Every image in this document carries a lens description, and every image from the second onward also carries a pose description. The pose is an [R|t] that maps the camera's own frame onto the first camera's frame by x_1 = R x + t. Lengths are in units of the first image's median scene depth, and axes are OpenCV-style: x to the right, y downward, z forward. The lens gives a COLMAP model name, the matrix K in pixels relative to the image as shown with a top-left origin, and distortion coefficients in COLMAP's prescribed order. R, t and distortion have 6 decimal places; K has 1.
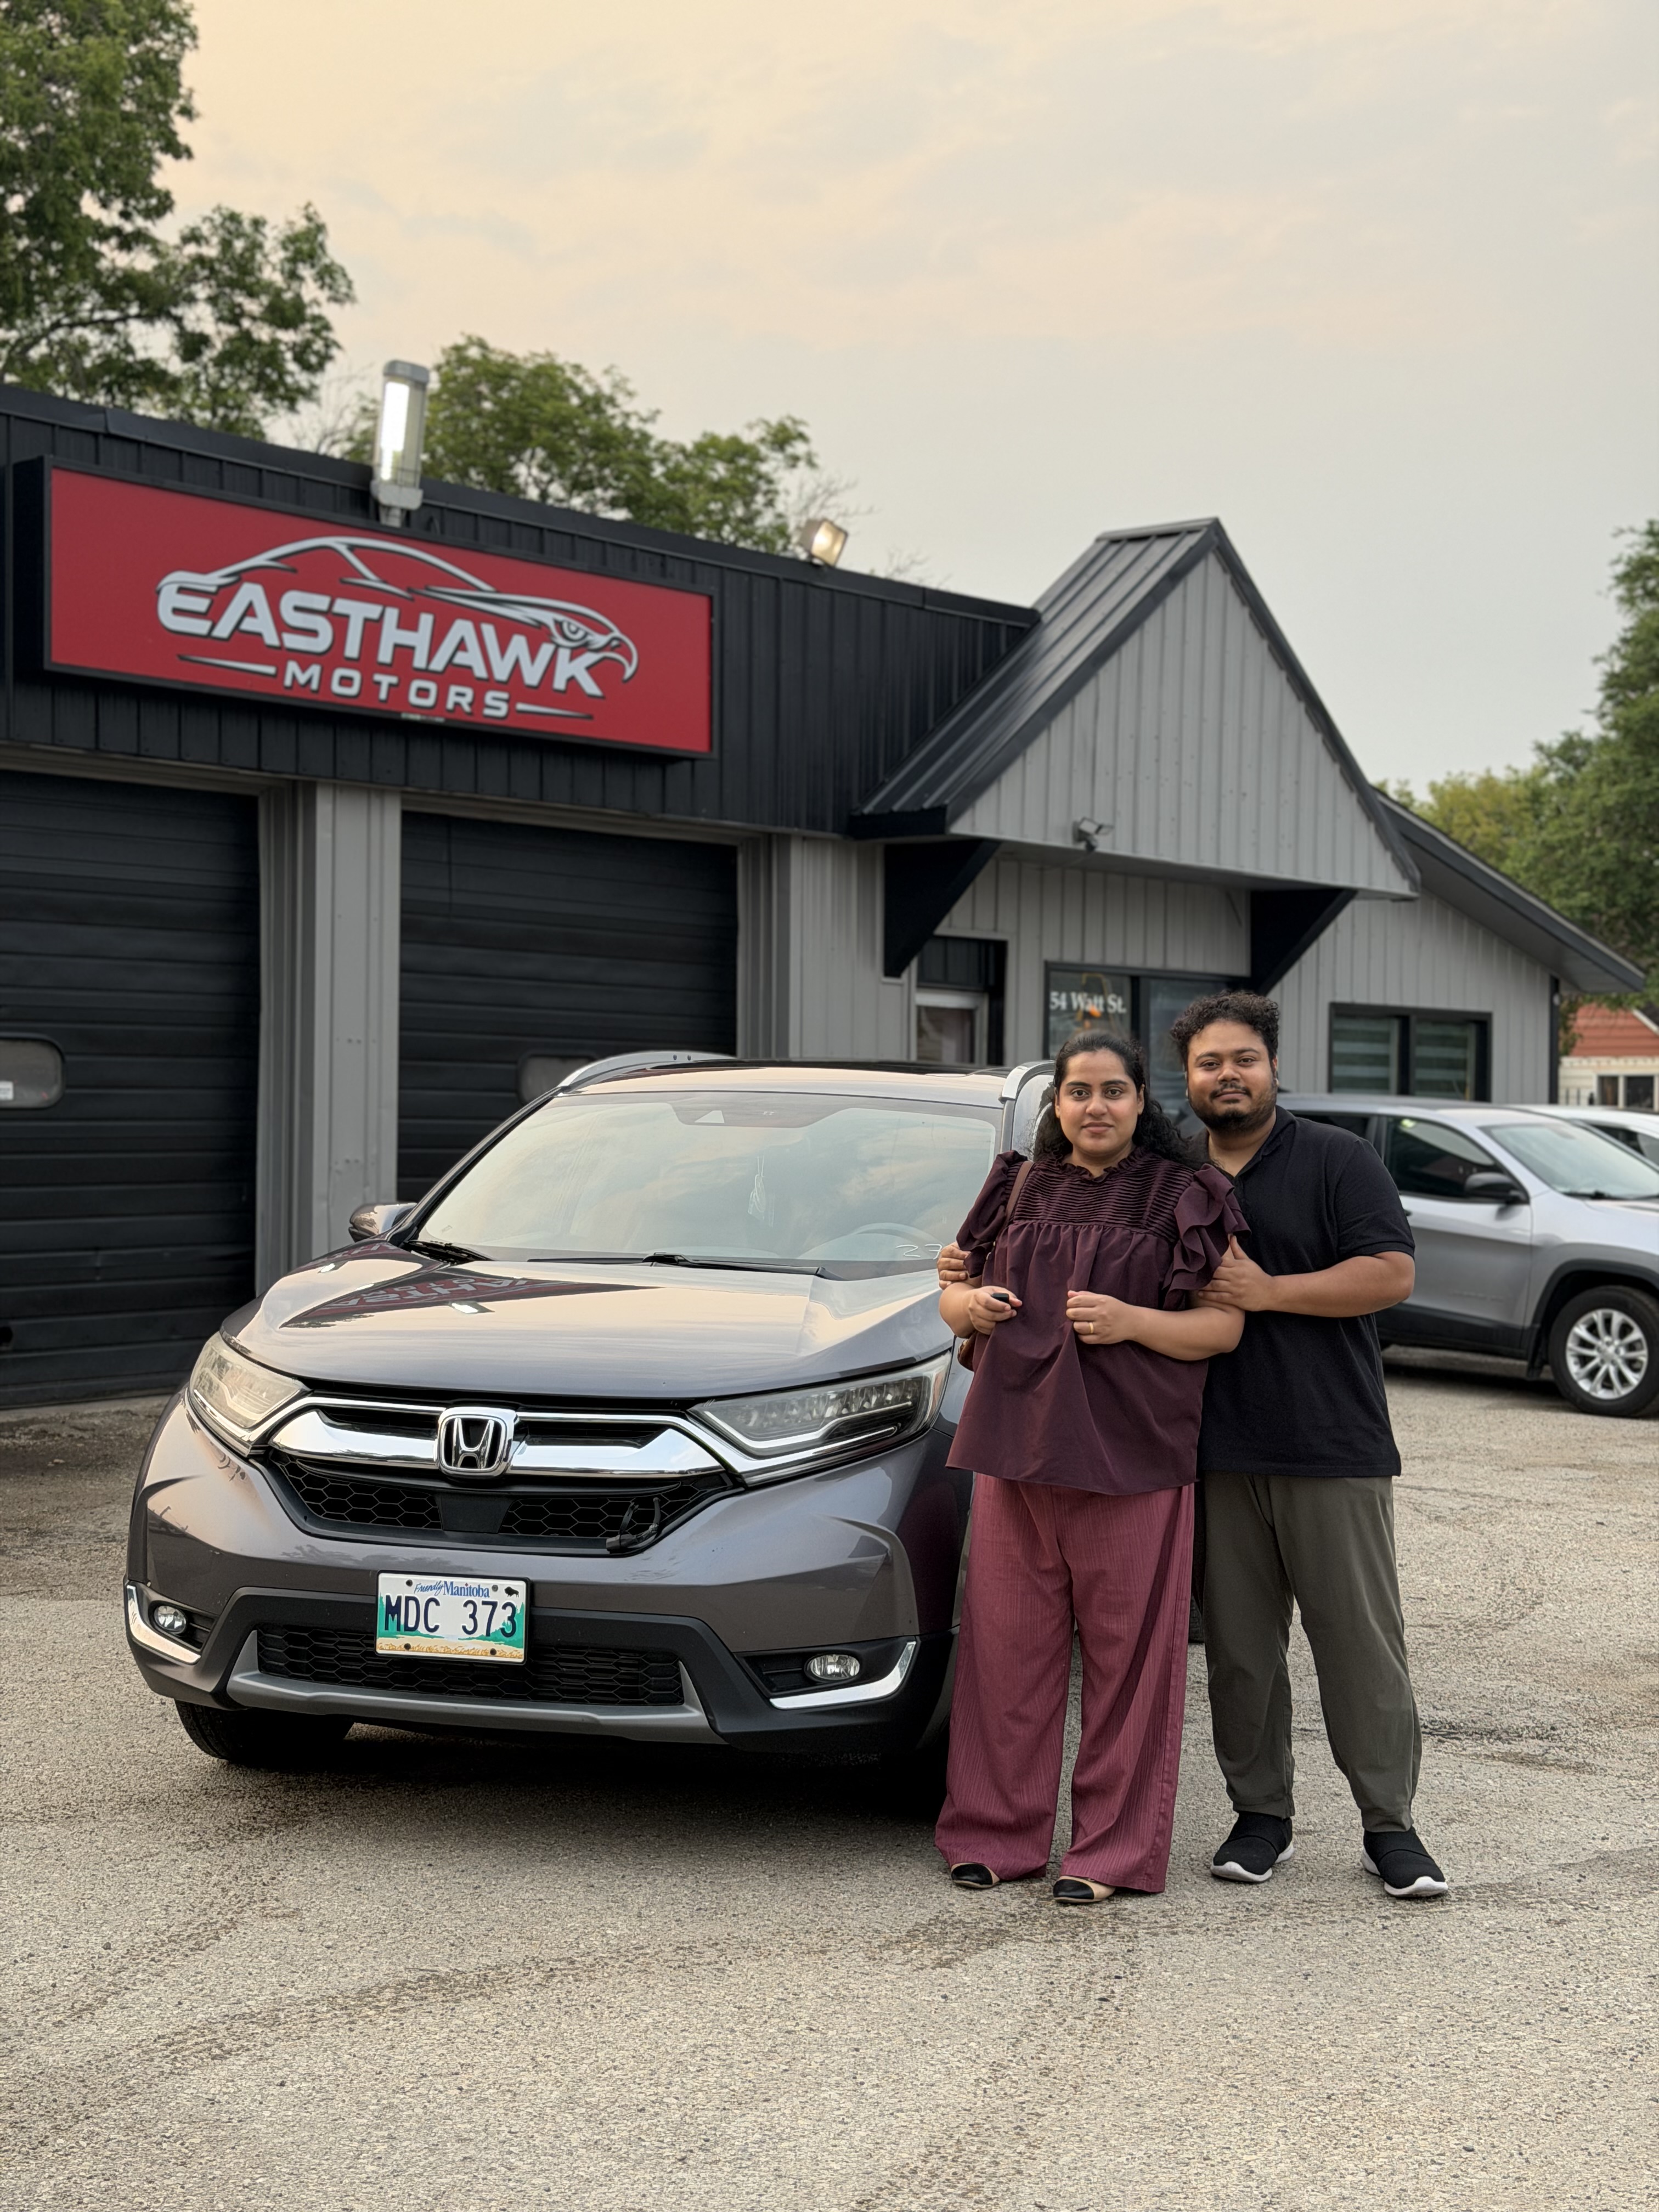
lens RADIAL K [[3091.3, 0, 829.5], [0, 3091.3, 1106.0], [0, 0, 1]] dist [0.163160, -0.020920]
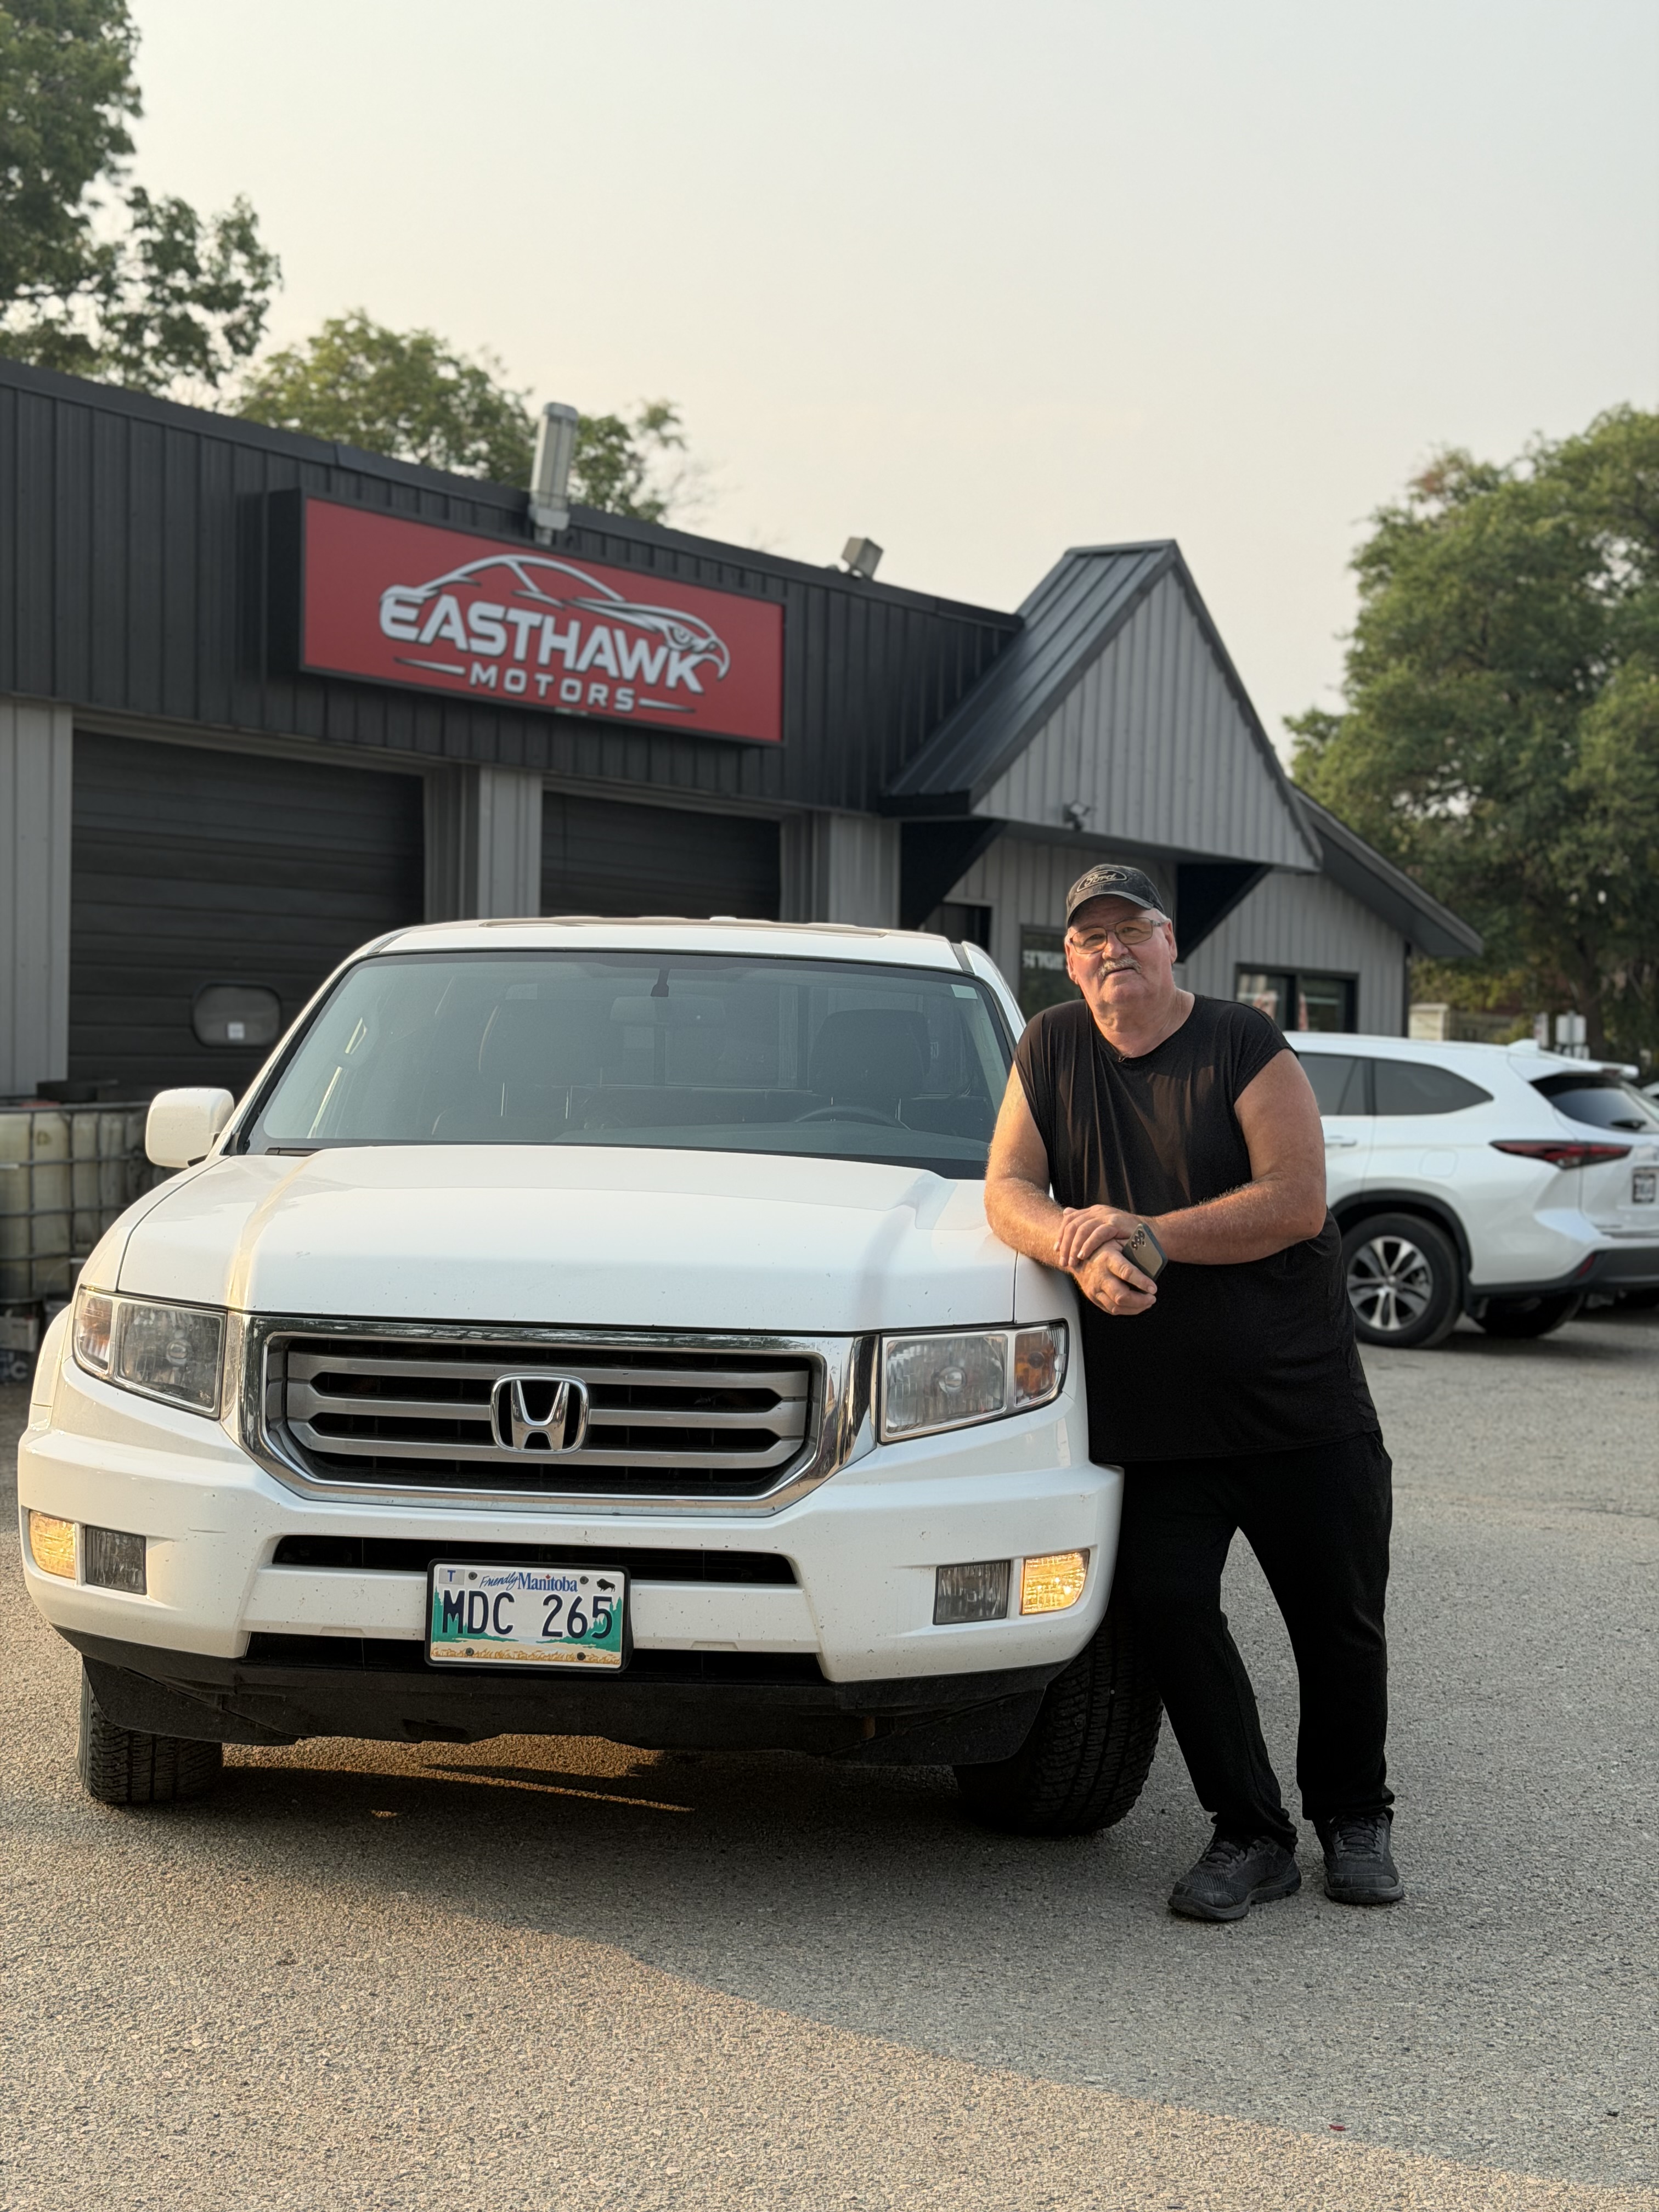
lens RADIAL K [[3076.1, 0, 829.5], [0, 3076.1, 1106.0], [0, 0, 1]] dist [0.167600, -0.174719]
pose [[0.994019, 0.009136, 0.108823, -0.149169], [-0.011281, 0.999754, 0.019110, -0.000828], [-0.108621, -0.020224, 0.993877, -0.148213]]
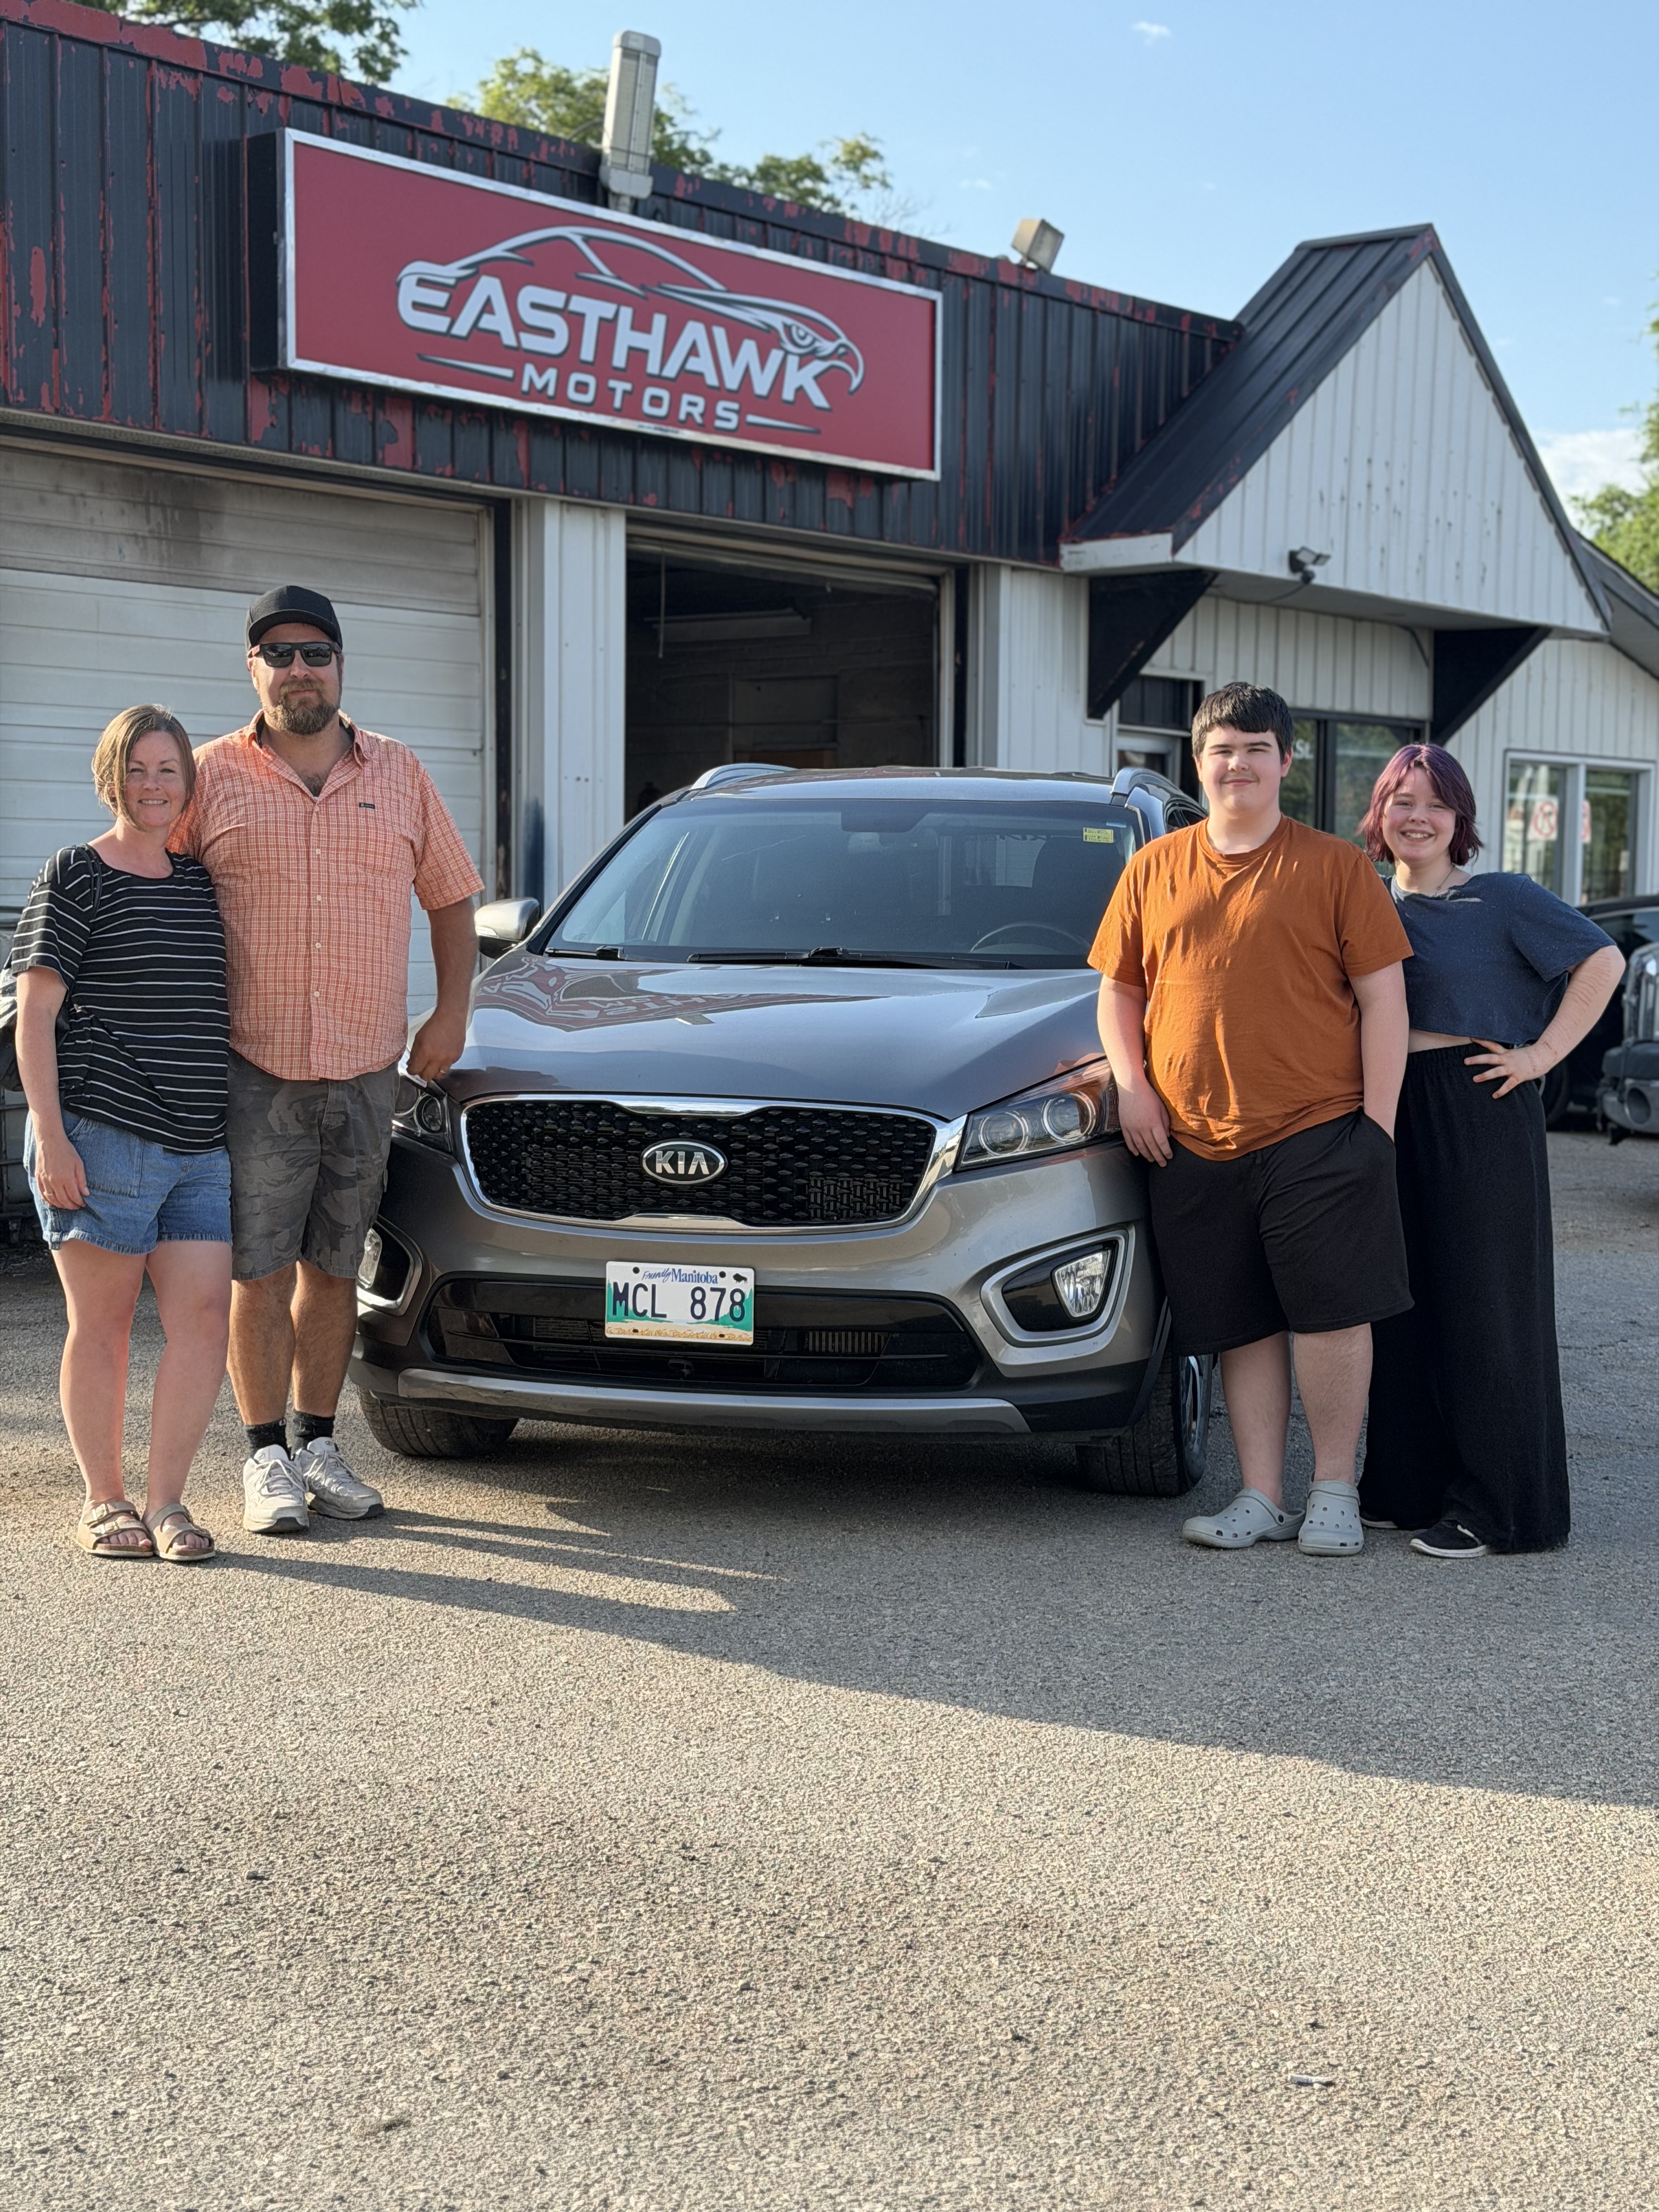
lens RADIAL K [[3076.1, 0, 829.5], [0, 3076.1, 1106.0], [0, 0, 1]] dist [0.167600, -0.174719]
pose [[0.999776, -0.000054, 0.021166, -0.092550], [-0.001533, 0.997186, 0.074952, 0.007132], [-0.021110, -0.074968, 0.996962, 0.054415]]
